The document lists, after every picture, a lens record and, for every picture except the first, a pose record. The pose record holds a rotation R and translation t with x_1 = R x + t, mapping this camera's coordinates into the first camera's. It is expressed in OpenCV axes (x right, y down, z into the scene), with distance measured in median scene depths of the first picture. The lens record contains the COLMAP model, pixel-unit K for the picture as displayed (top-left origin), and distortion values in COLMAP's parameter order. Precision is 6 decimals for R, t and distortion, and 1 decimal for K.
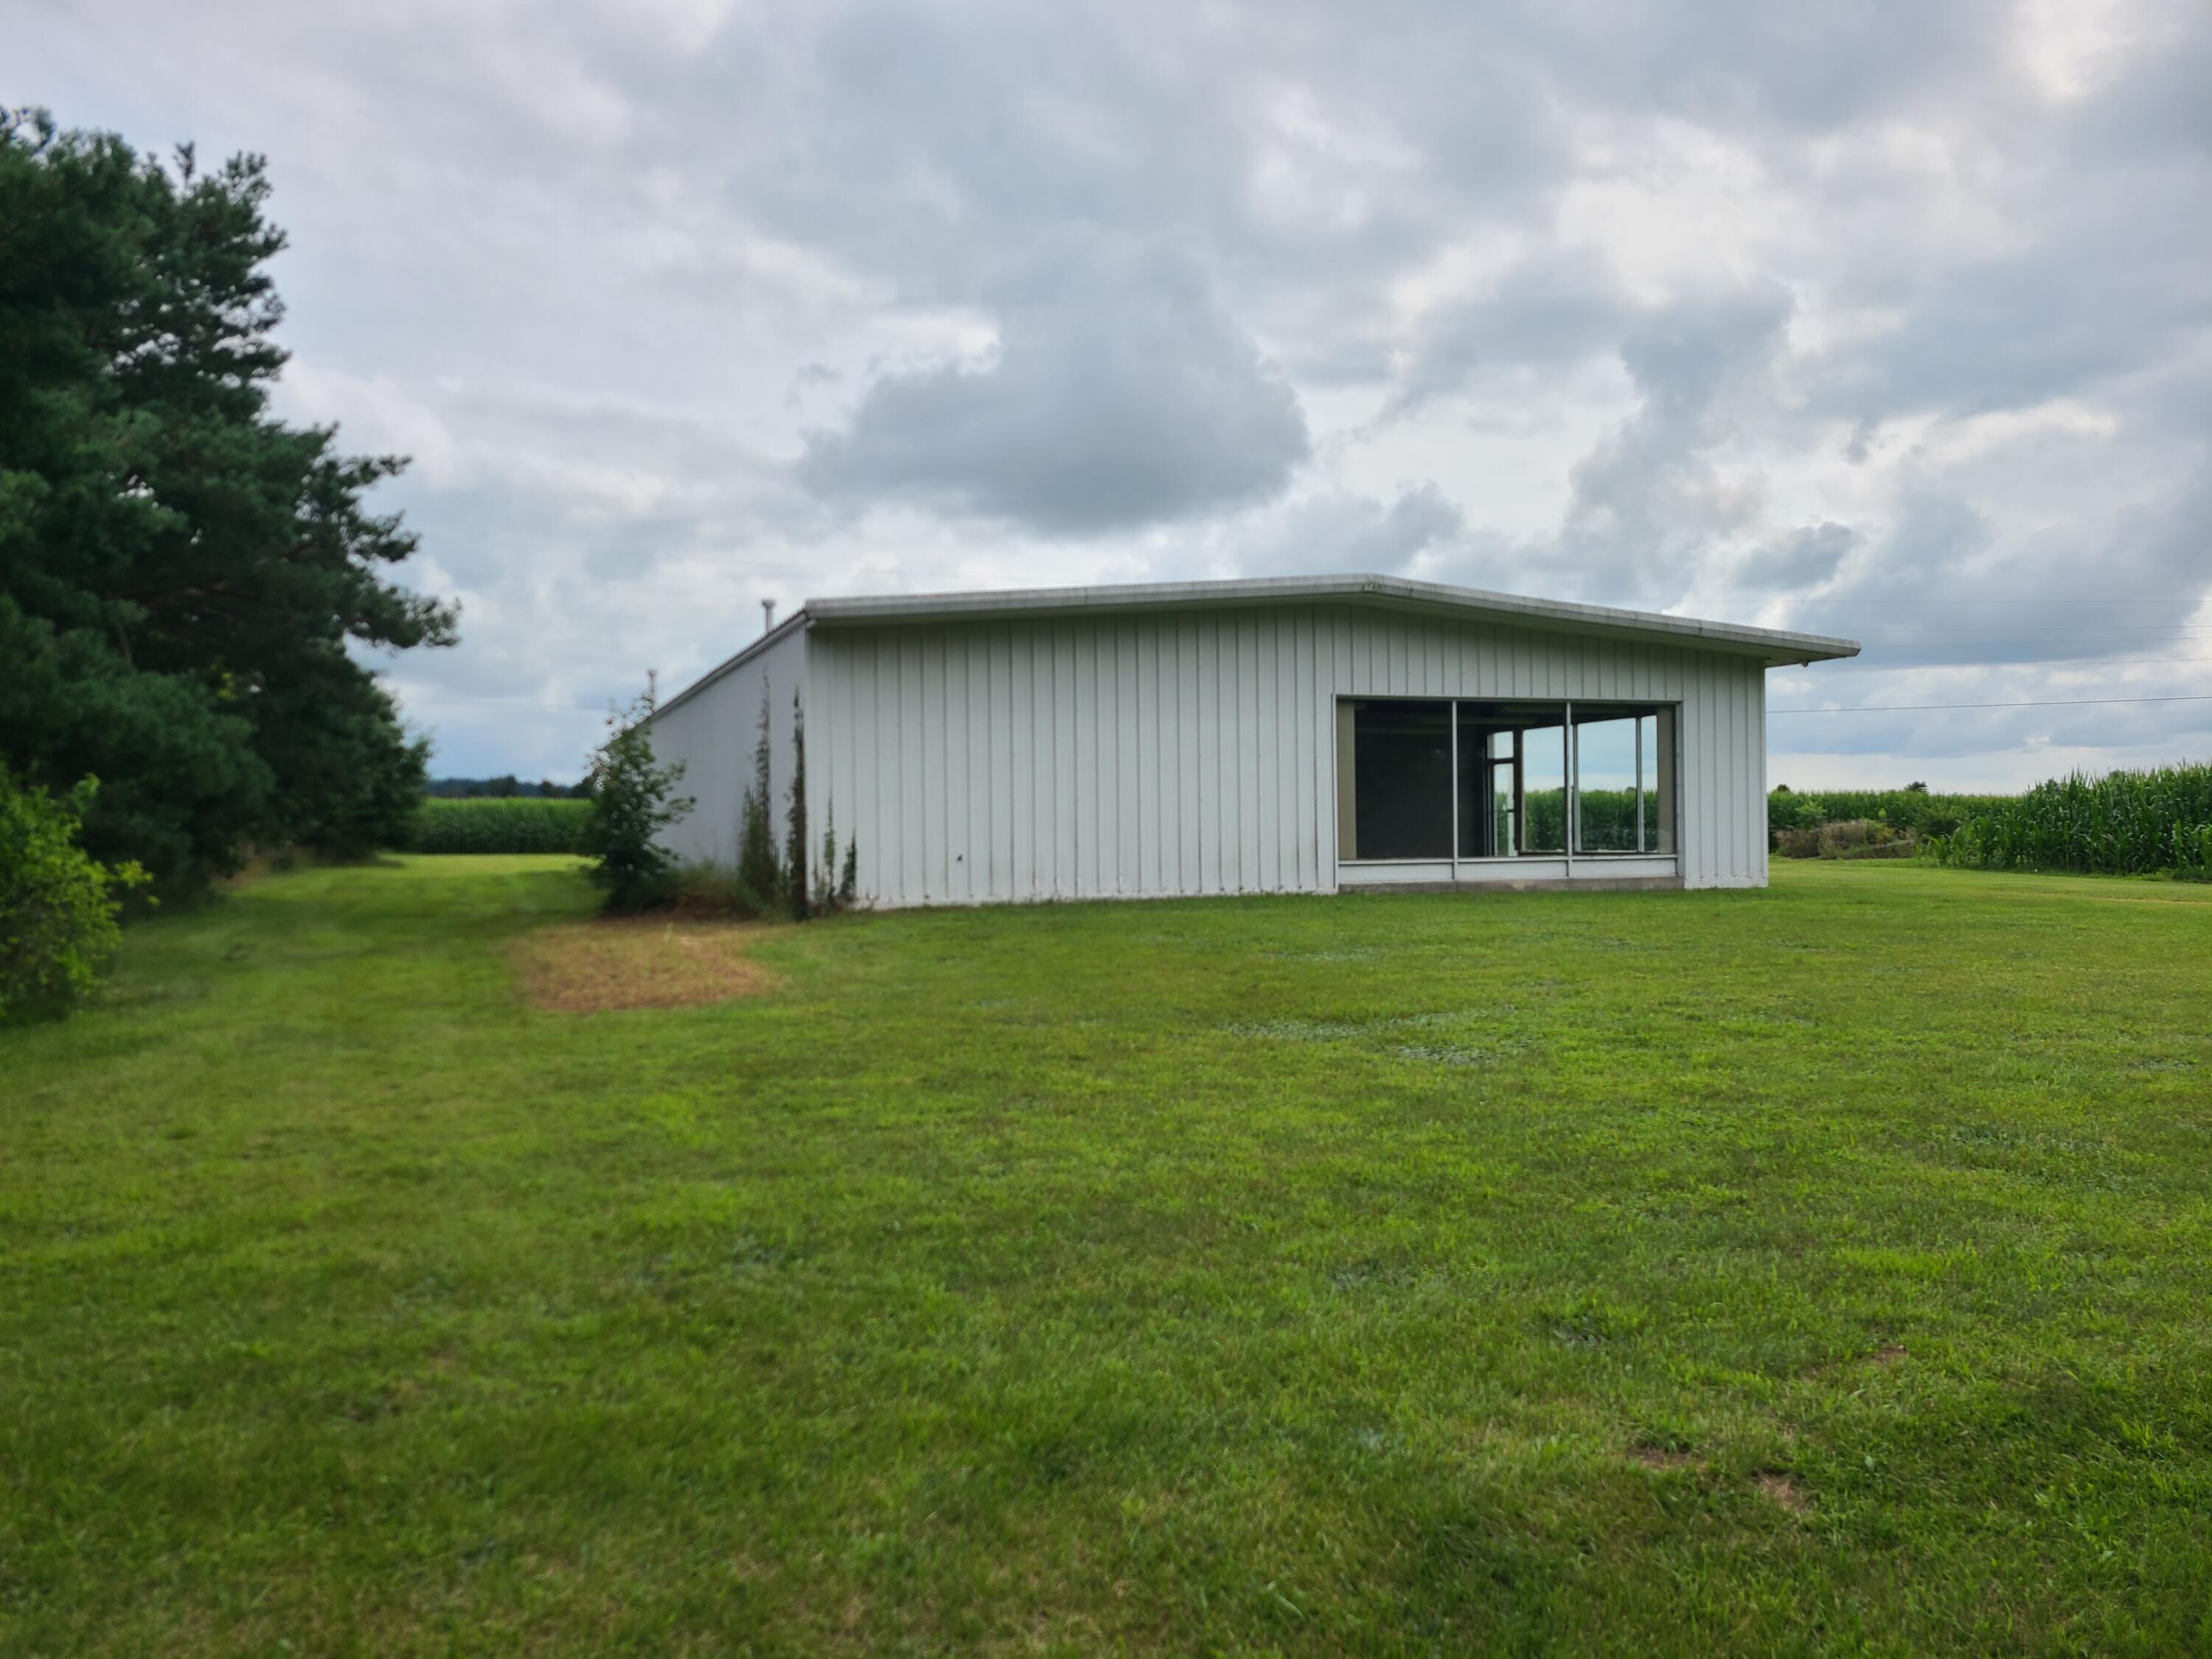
lens RADIAL K [[1648.3, 0, 1106.0], [0, 1648.3, 829.5], [0, 0, 1]] dist [0.060838, -0.000235]
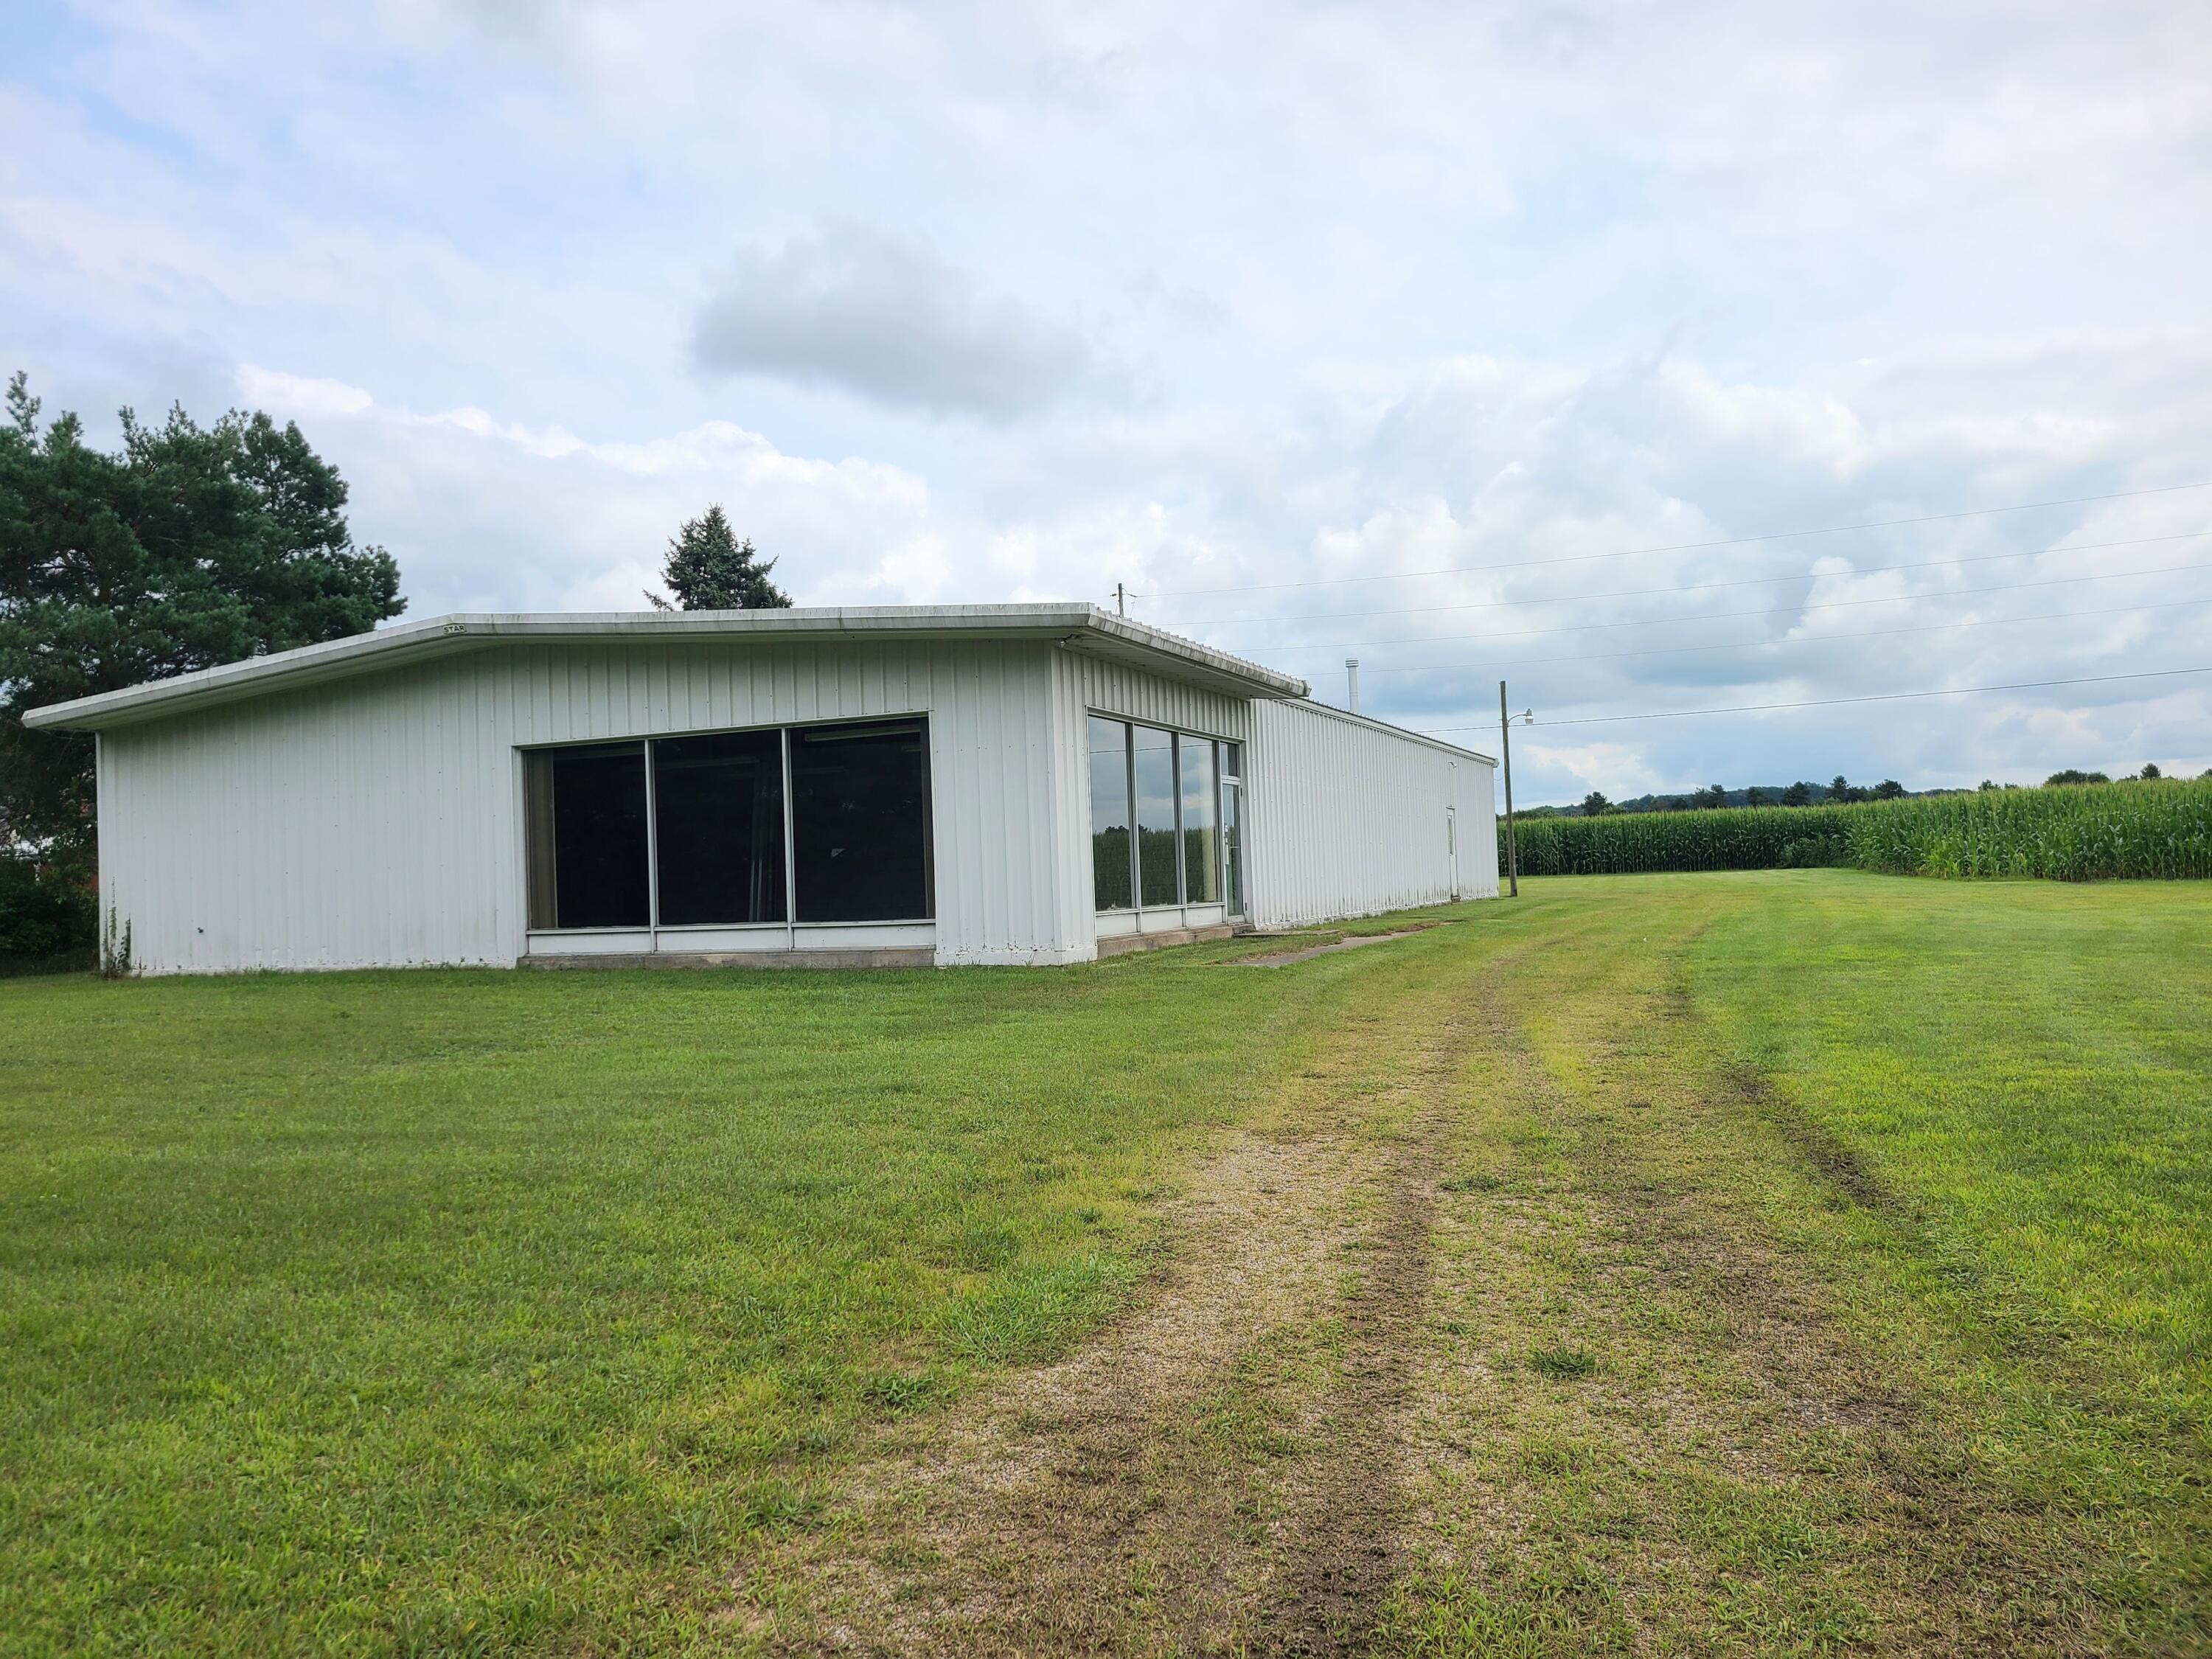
lens RADIAL K [[1648.3, 0, 1106.0], [0, 1648.3, 829.5], [0, 0, 1]] dist [0.060838, -0.000235]
pose [[0.613056, -0.038561, -0.789097, 1.059227], [0.036651, 0.999121, -0.020350, -0.006311], [0.789189, -0.016445, 0.613931, 0.687682]]
